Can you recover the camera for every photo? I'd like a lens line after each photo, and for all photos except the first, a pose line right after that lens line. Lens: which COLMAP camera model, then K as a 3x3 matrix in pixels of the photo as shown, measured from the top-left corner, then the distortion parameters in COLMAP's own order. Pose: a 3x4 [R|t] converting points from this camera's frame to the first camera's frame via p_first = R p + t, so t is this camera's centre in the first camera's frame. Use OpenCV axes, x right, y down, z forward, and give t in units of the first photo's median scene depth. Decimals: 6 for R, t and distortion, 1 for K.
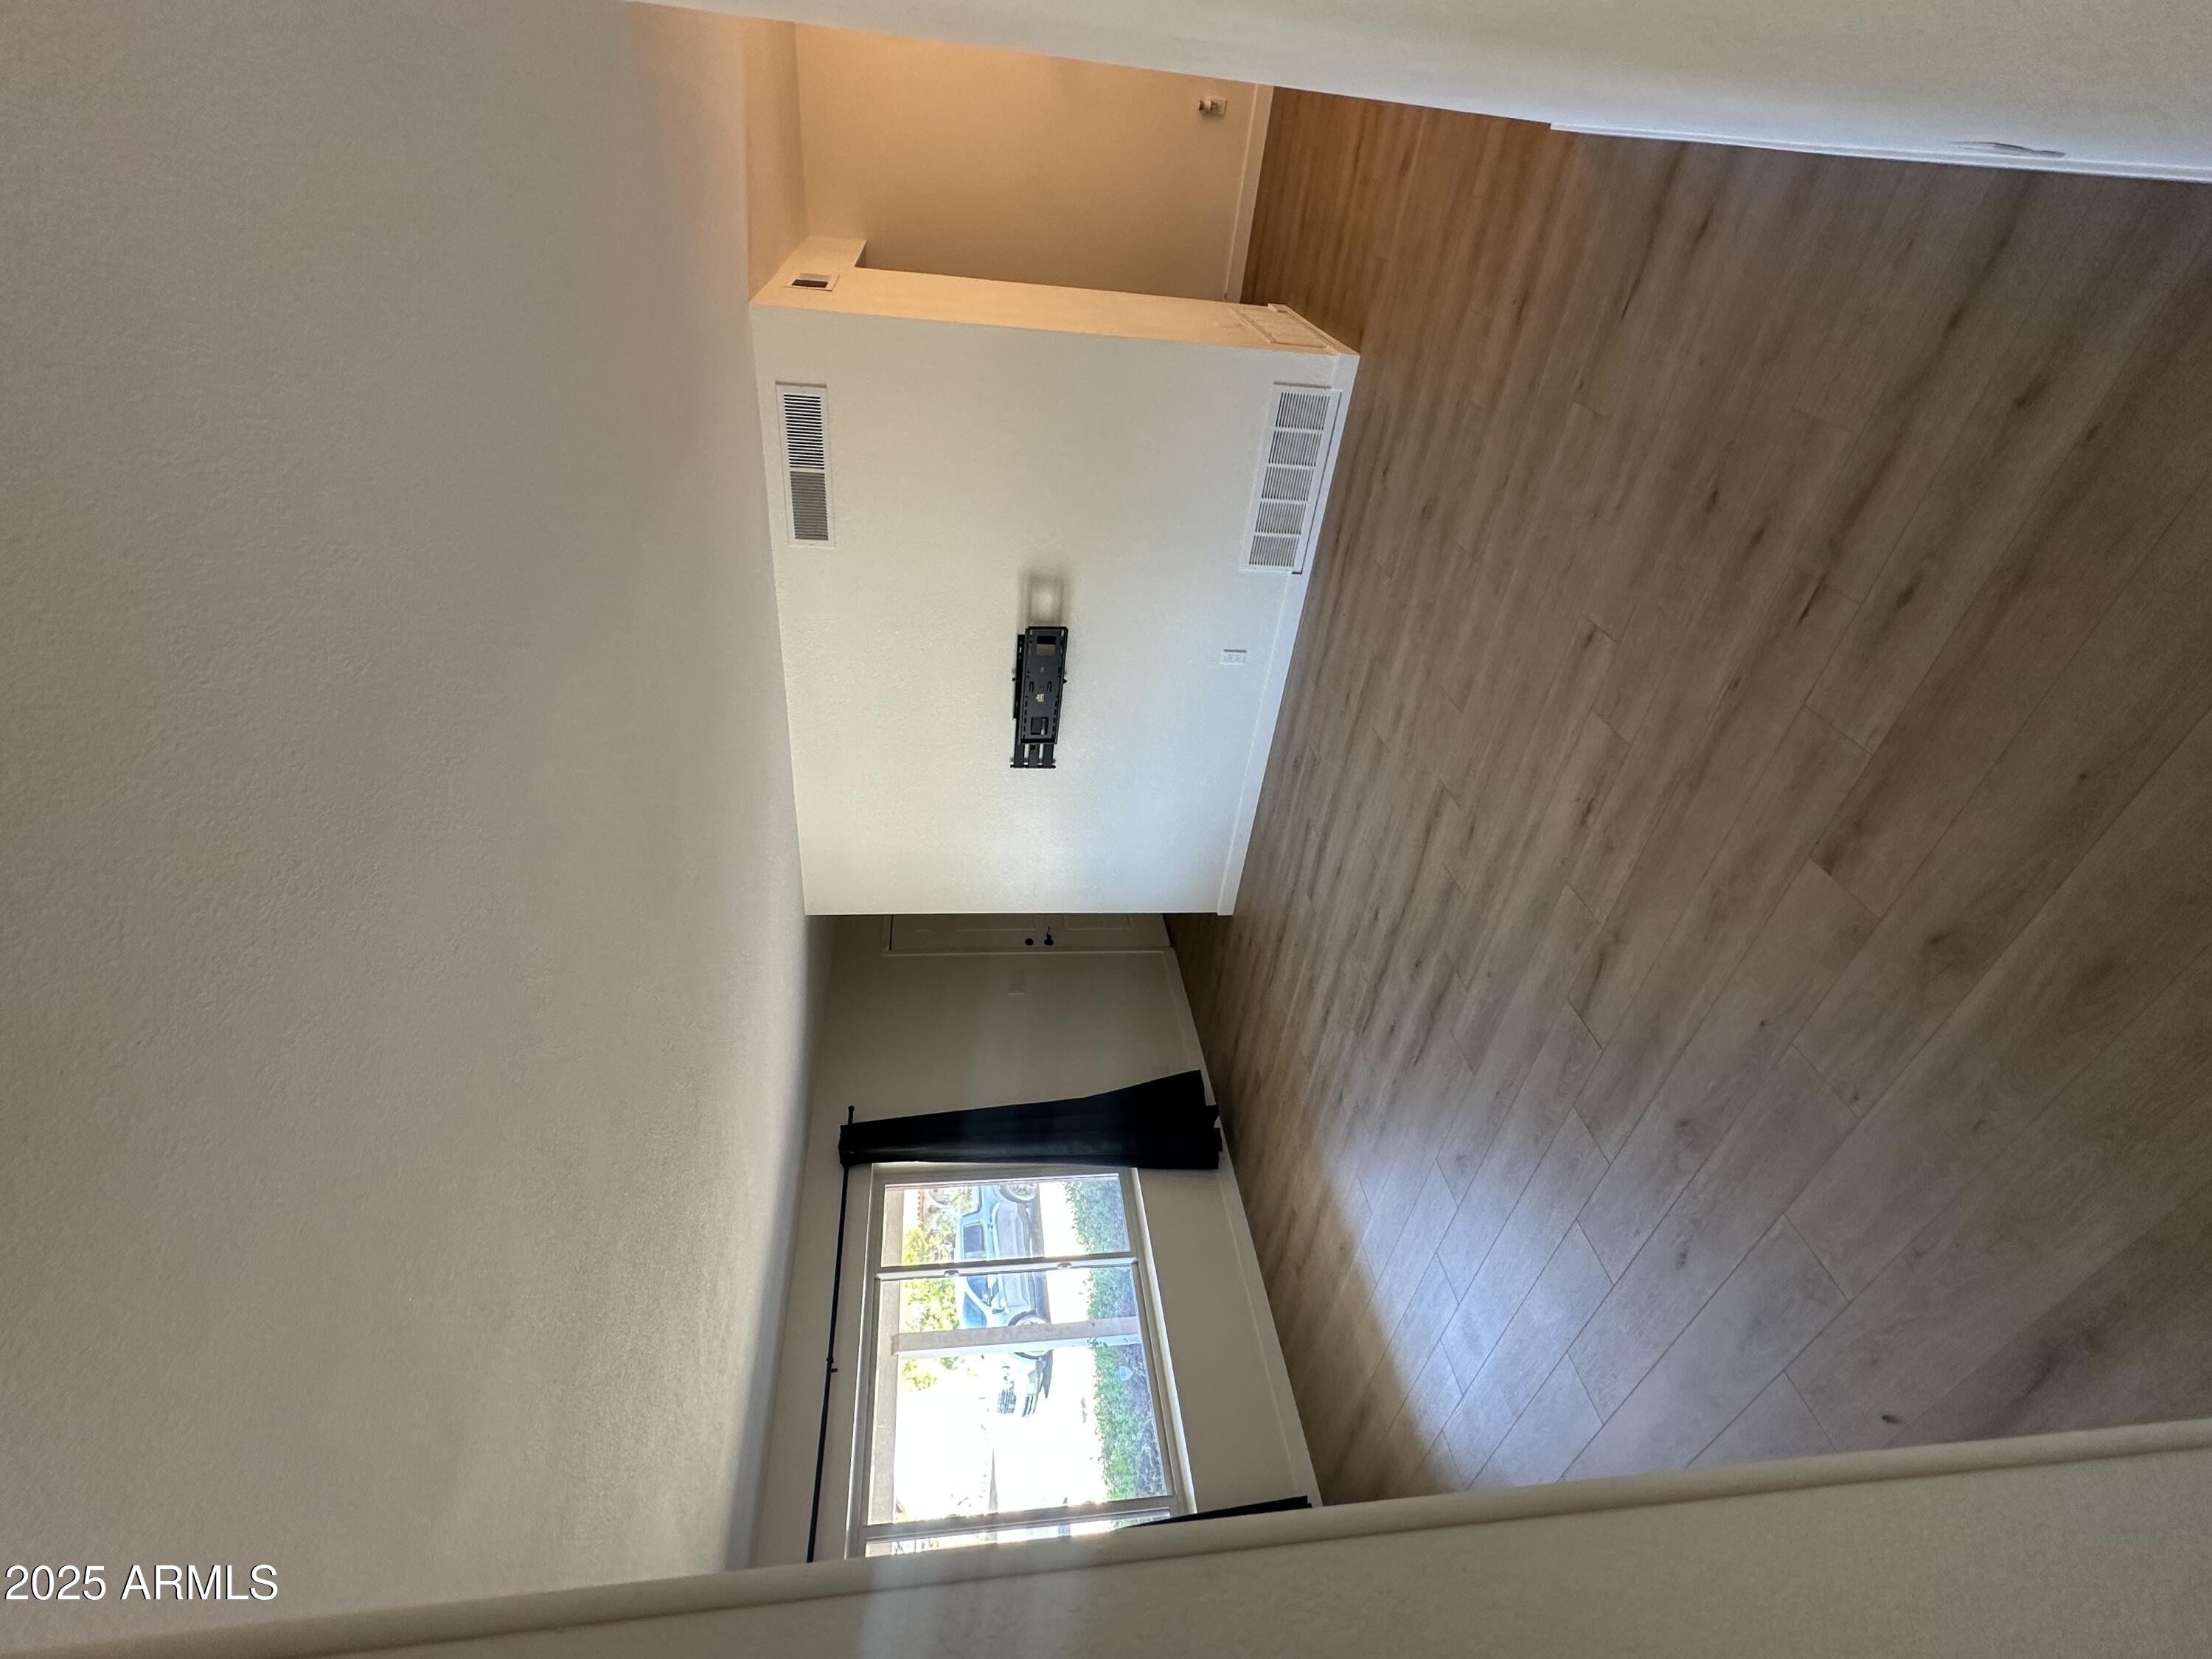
lens RADIAL K [[1017.5, 0, 1096.0], [0, 1017.5, 817.4], [0, 0, 1]] dist [0.001359, 0.000193]
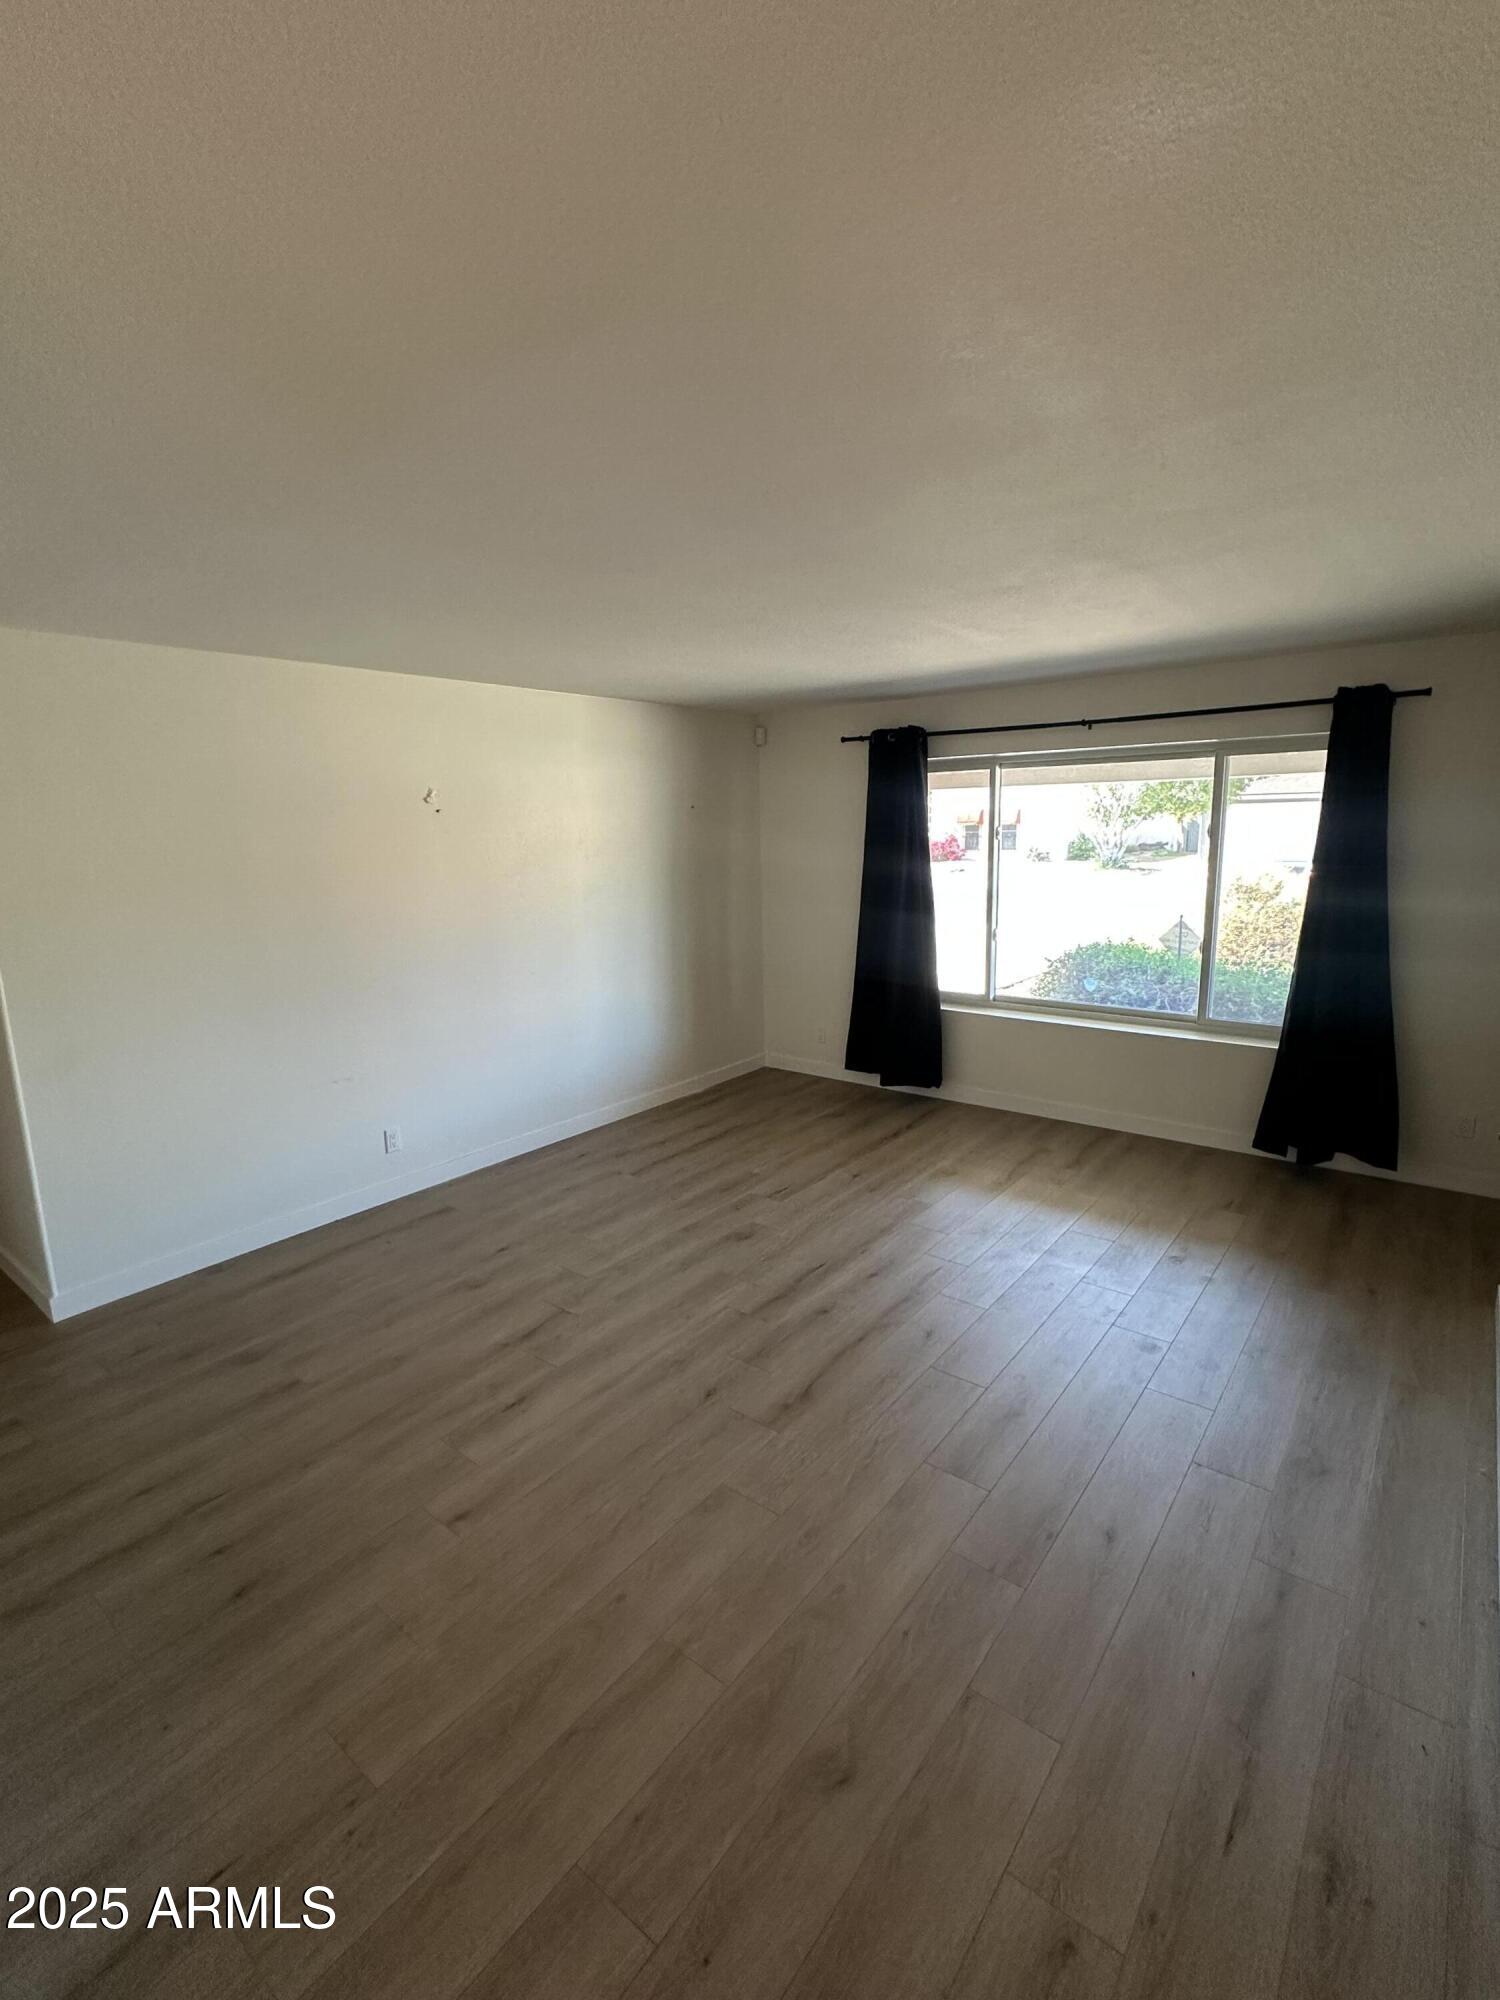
lens RADIAL K [[920.0, 0, 750.0], [0, 920.0, 1000.0], [0, 0, 1]] dist [0.001359, 0.000193]
pose [[-0.129648, 0.972891, 0.191507, -0.202504], [0.051322, -0.186294, 0.981153, -0.960649], [0.990231, 0.137033, -0.025778, 1.276348]]
